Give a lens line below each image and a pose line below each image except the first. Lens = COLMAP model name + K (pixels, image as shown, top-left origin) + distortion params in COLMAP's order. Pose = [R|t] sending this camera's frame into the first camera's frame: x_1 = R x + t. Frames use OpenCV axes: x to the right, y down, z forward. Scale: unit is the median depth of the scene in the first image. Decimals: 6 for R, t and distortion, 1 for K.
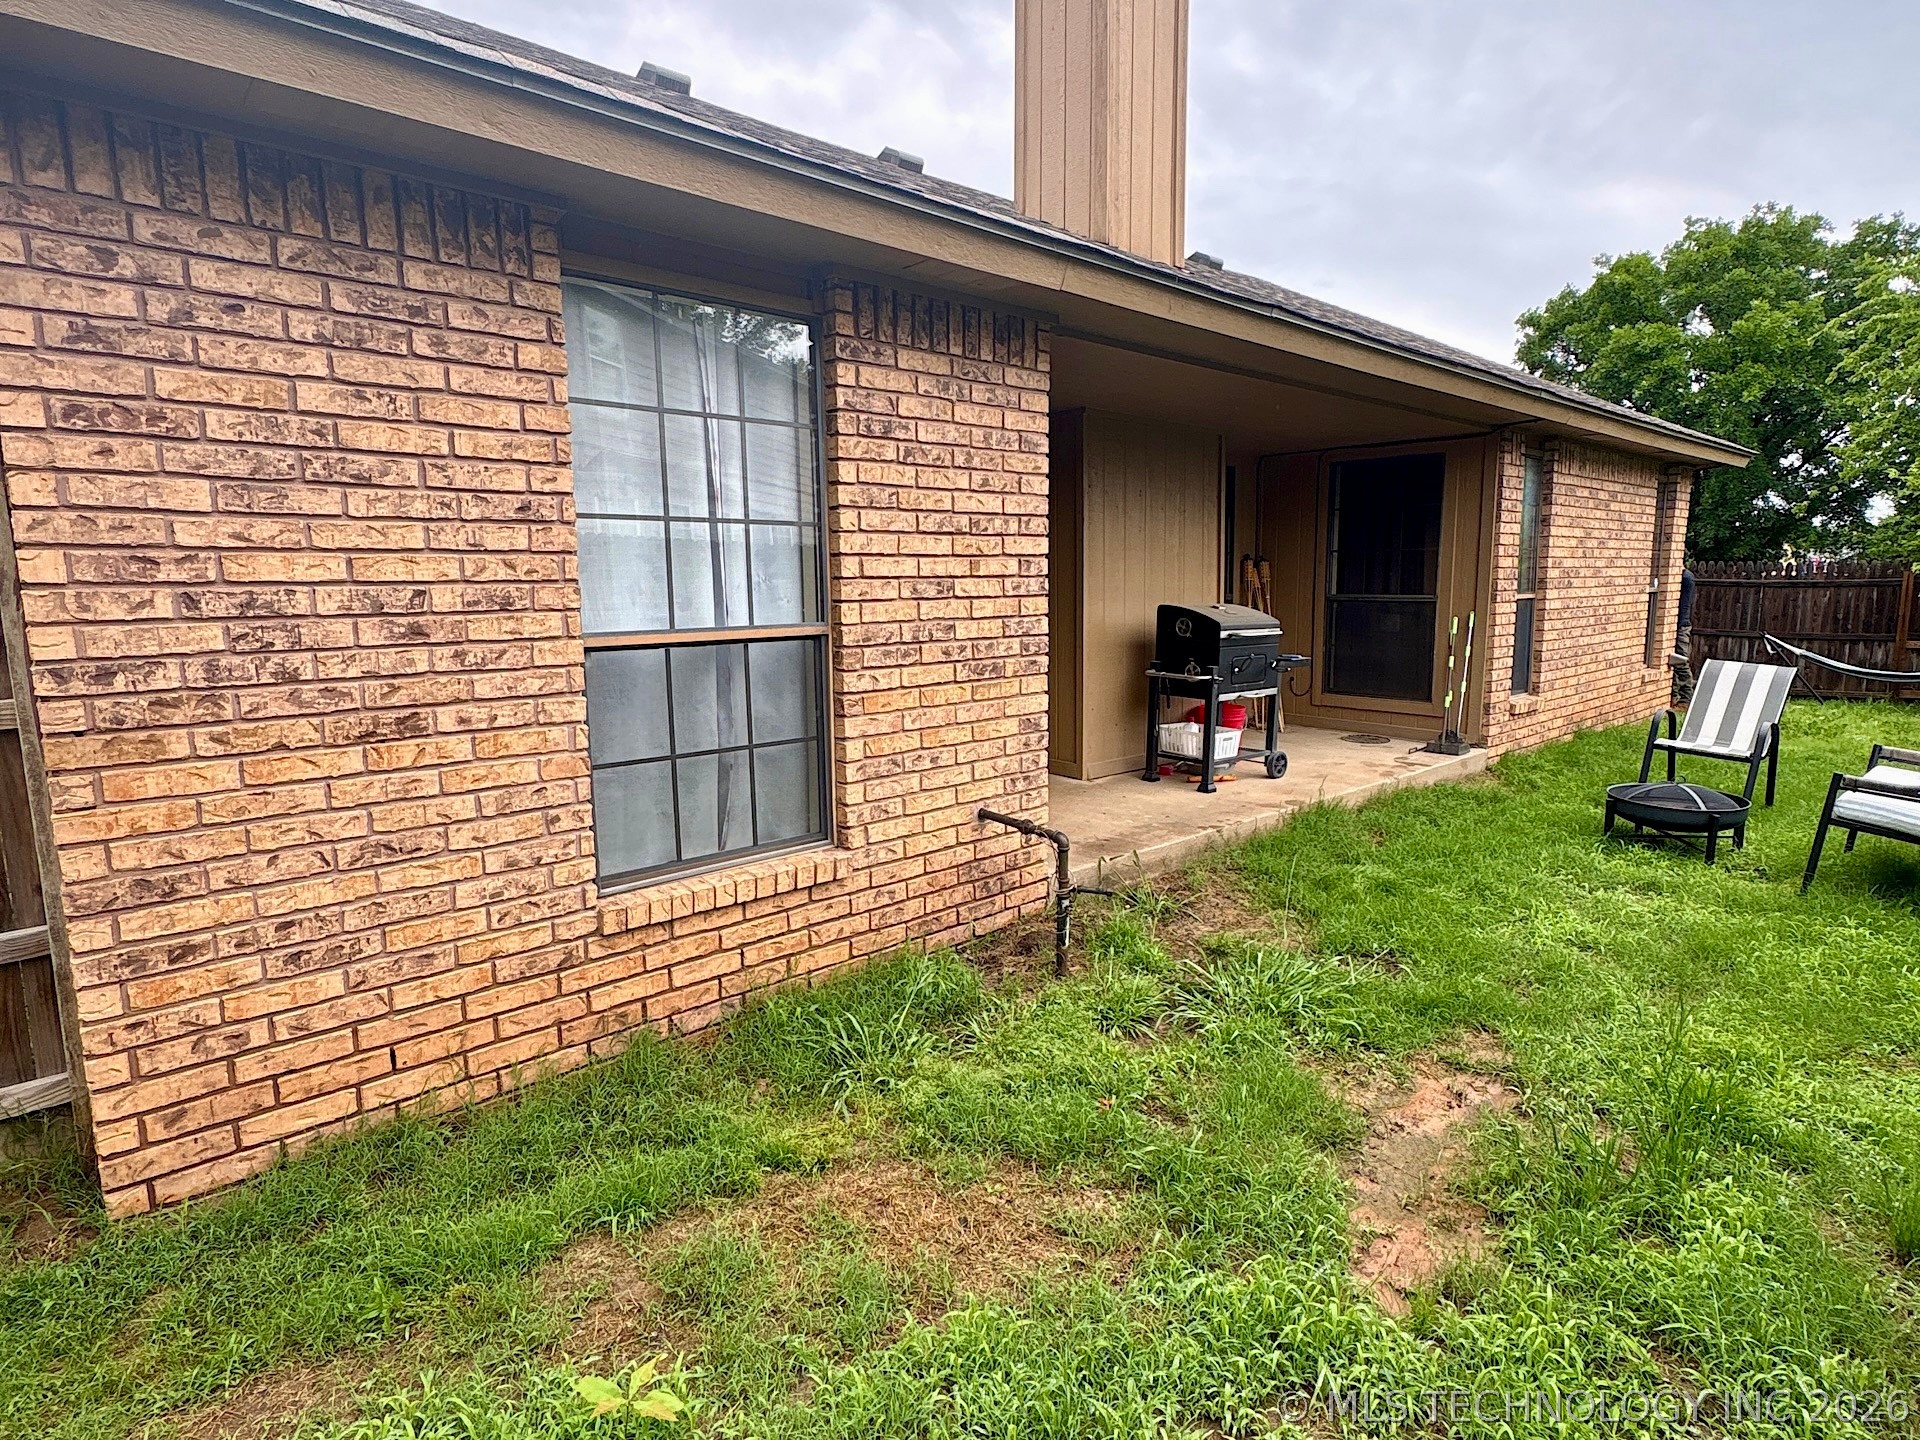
lens RADIAL K [[1009.7, 0, 959.8], [0, 1009.7, 719.7], [0, 0, 1]] dist [-0.007811, 0.006040]
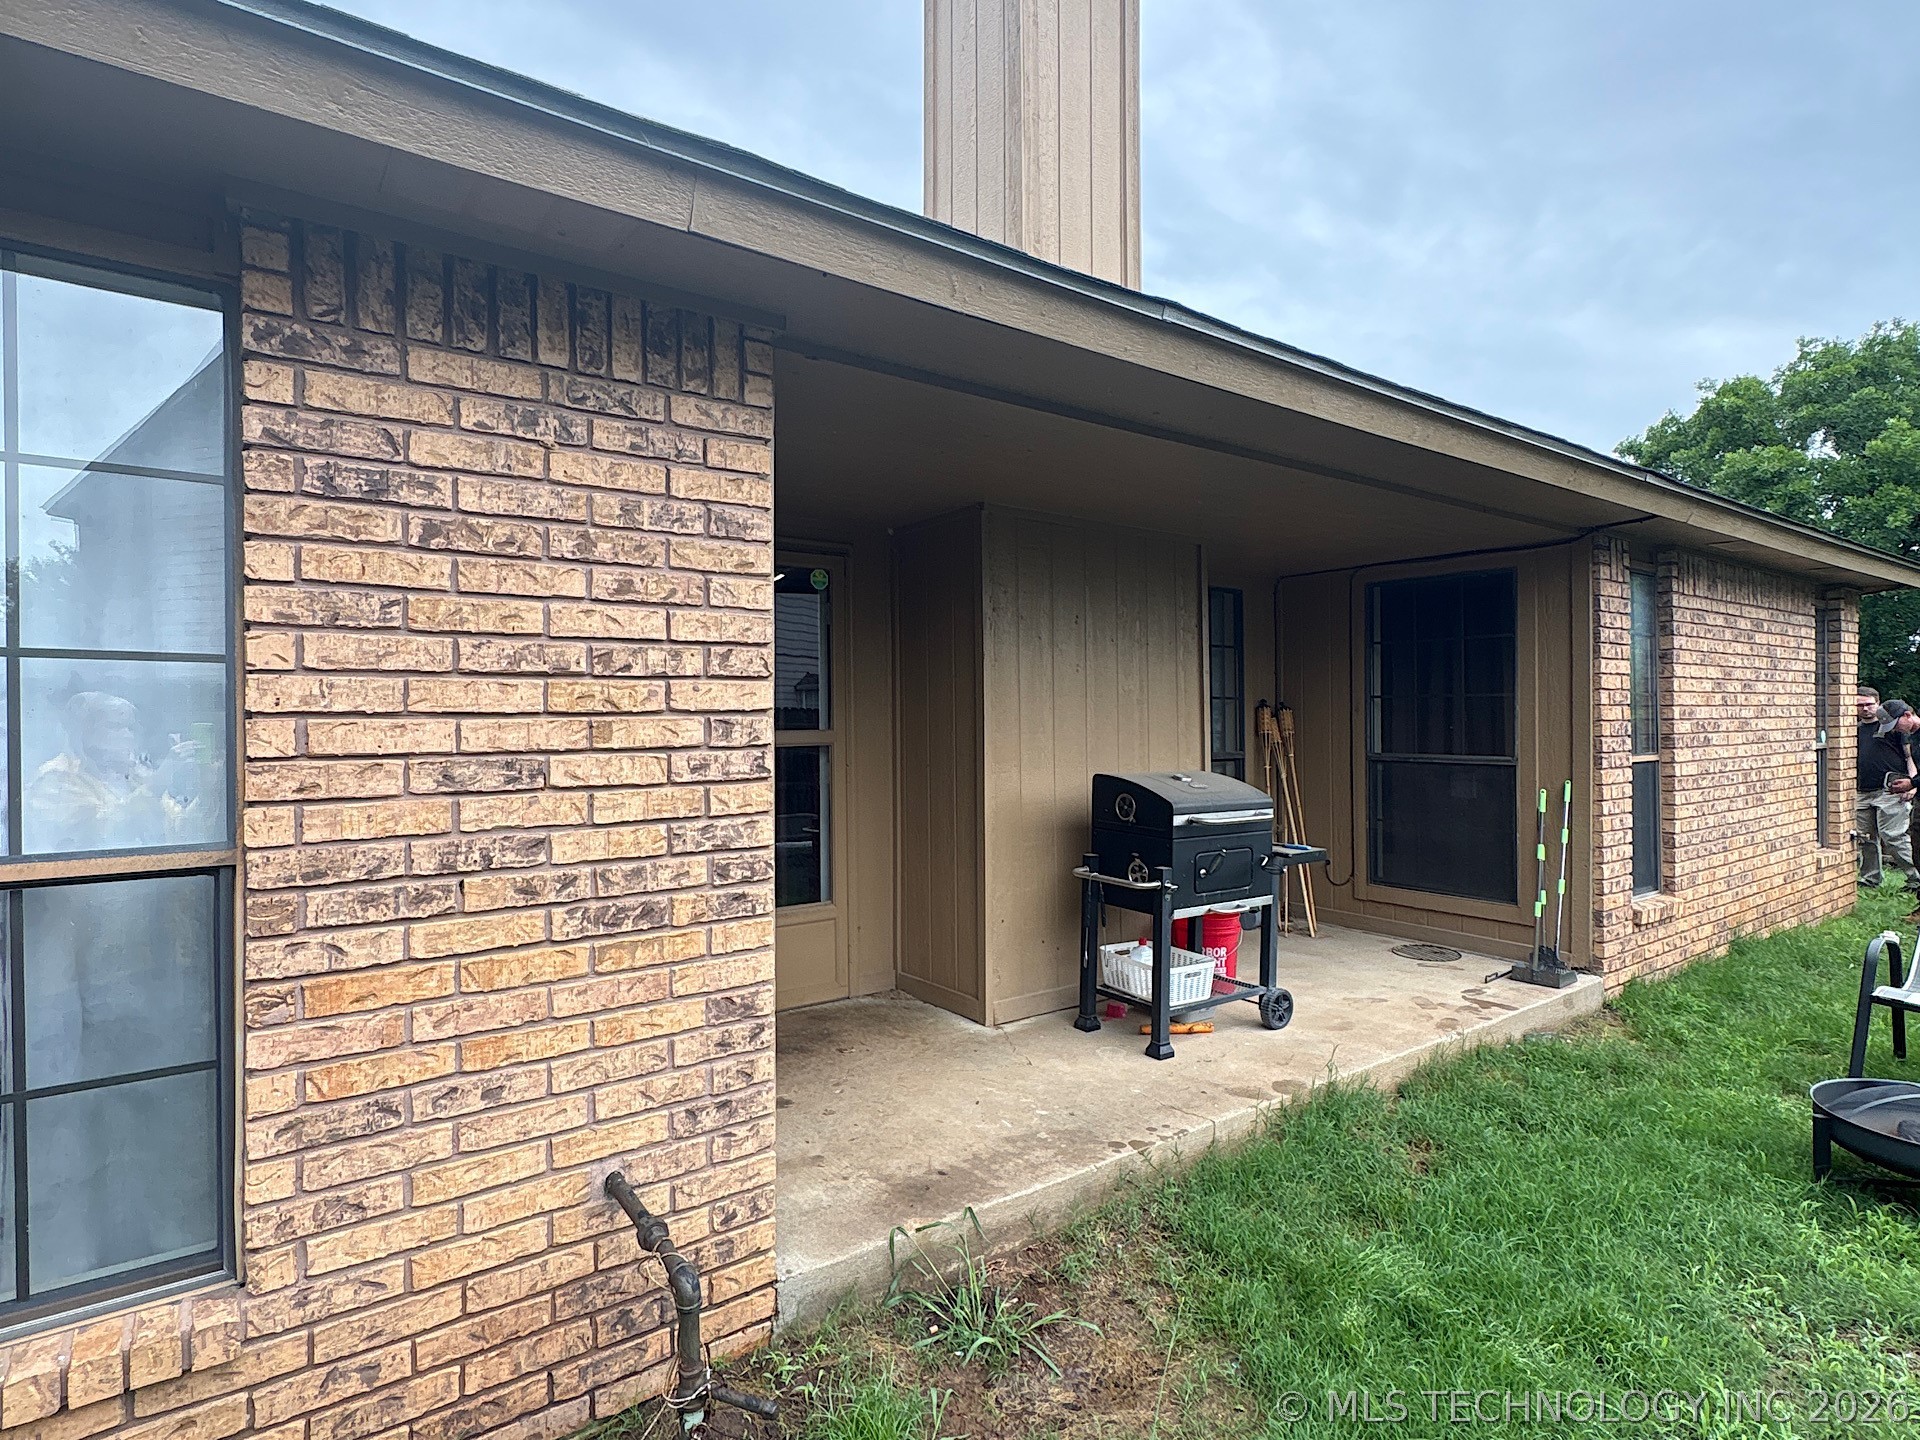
lens RADIAL K [[1009.7, 0, 964.9], [0, 1009.7, 716.9], [0, 0, 1]] dist [-0.007811, 0.006040]
pose [[0.996199, 0.004838, -0.086977, 0.170369], [-0.016772, 0.990428, -0.137009, -0.055817], [0.085481, 0.137947, 0.986744, 0.296803]]
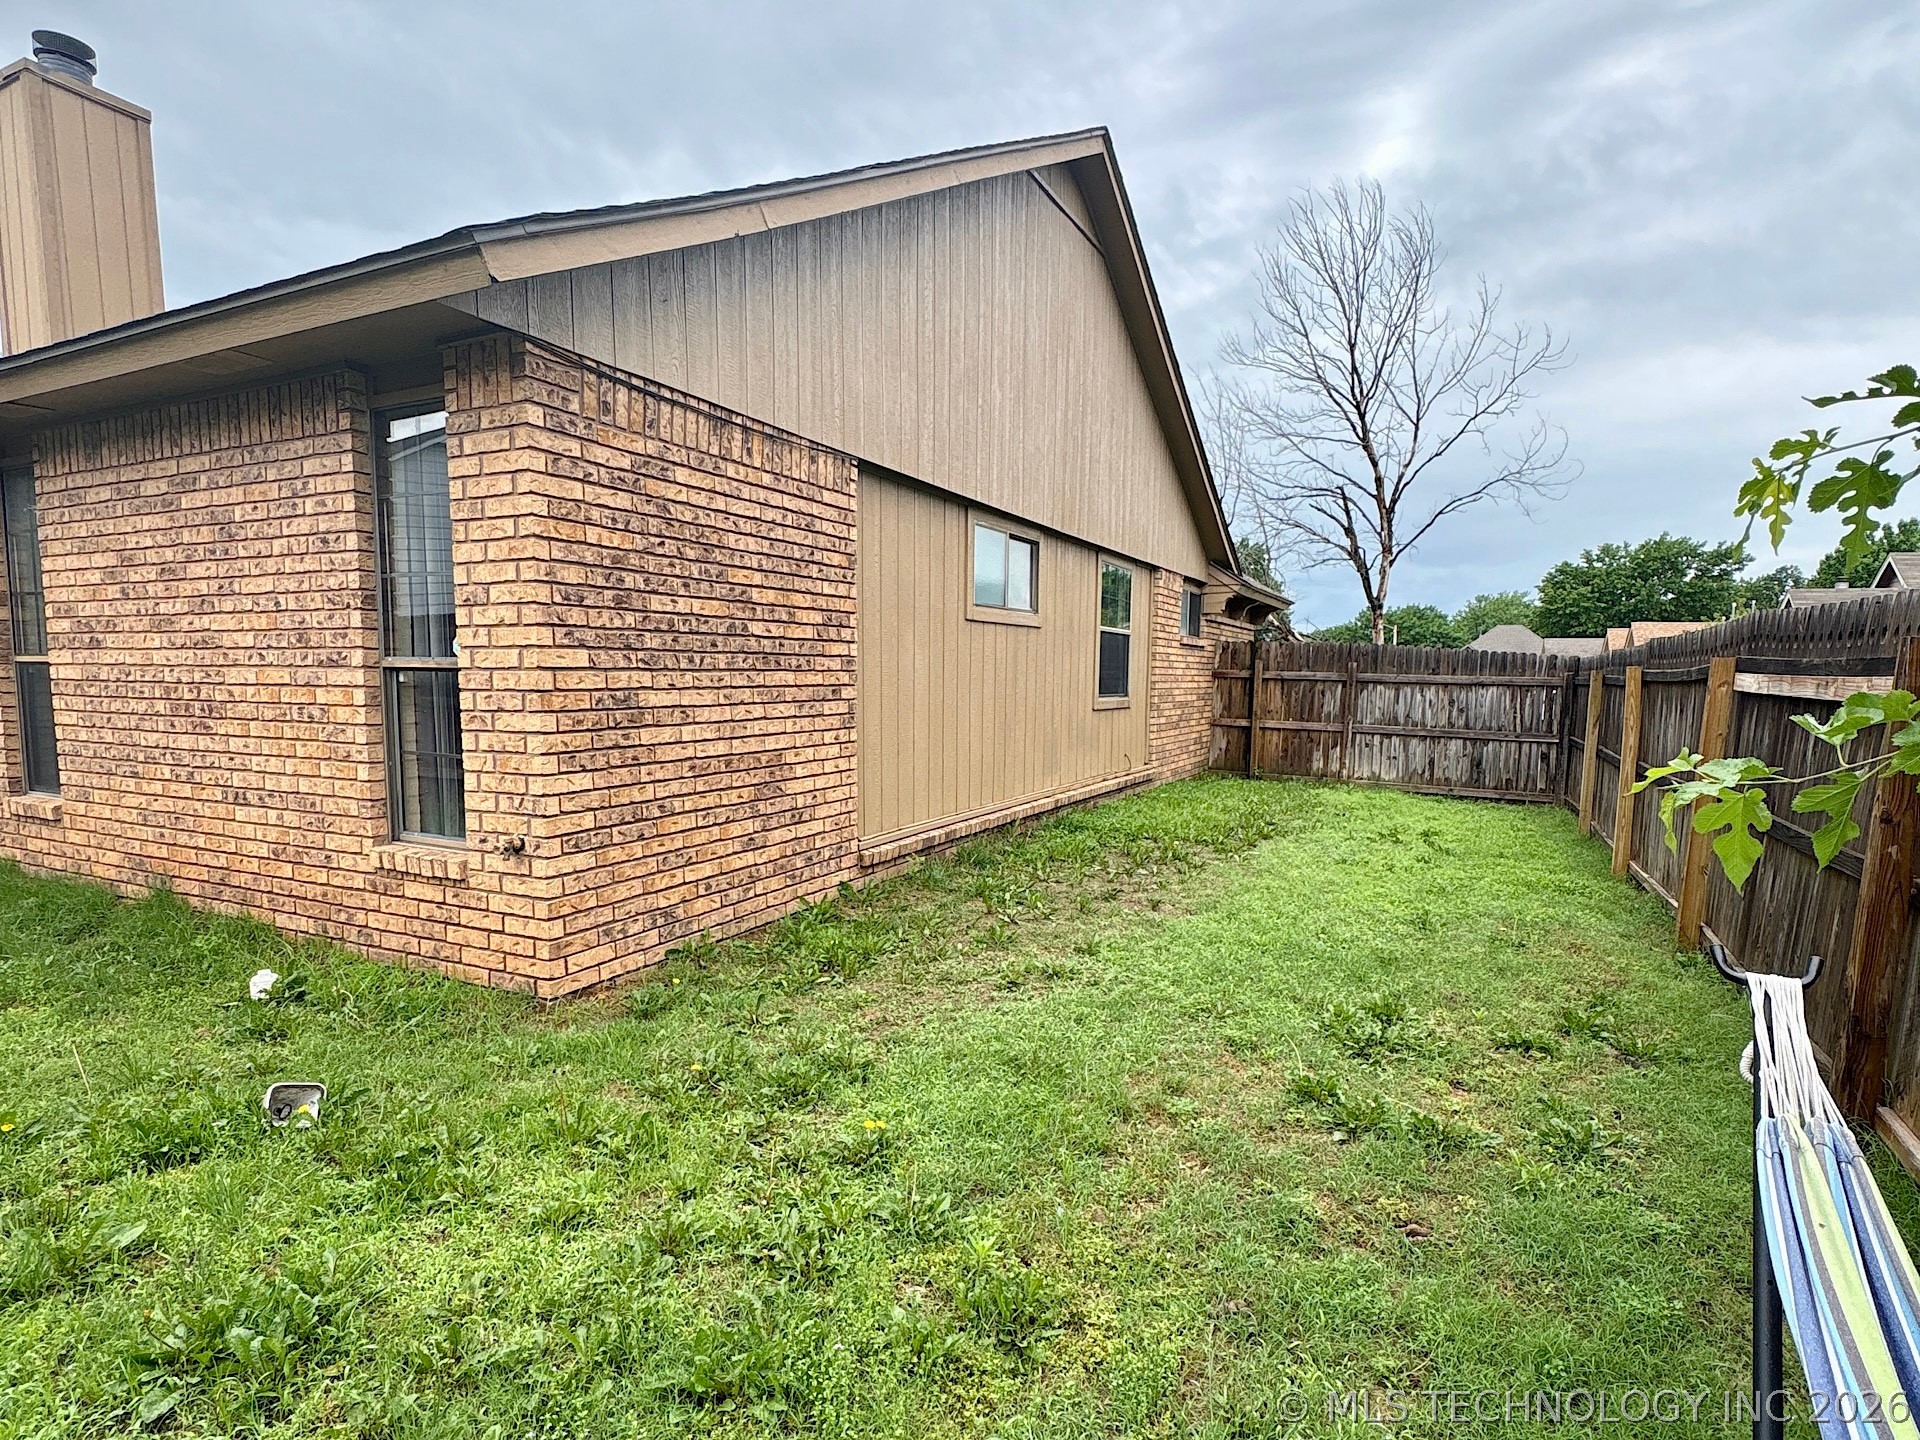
lens RADIAL K [[1009.7, 0, 962.2], [0, 1009.7, 796.3], [0, 0, 1]] dist [-0.007811, 0.006040]
pose [[0.376733, 0.125849, -0.917733, 1.873726], [-0.145305, 0.986492, 0.075629, -0.221438], [0.914855, 0.104859, 0.389930, 1.679854]]
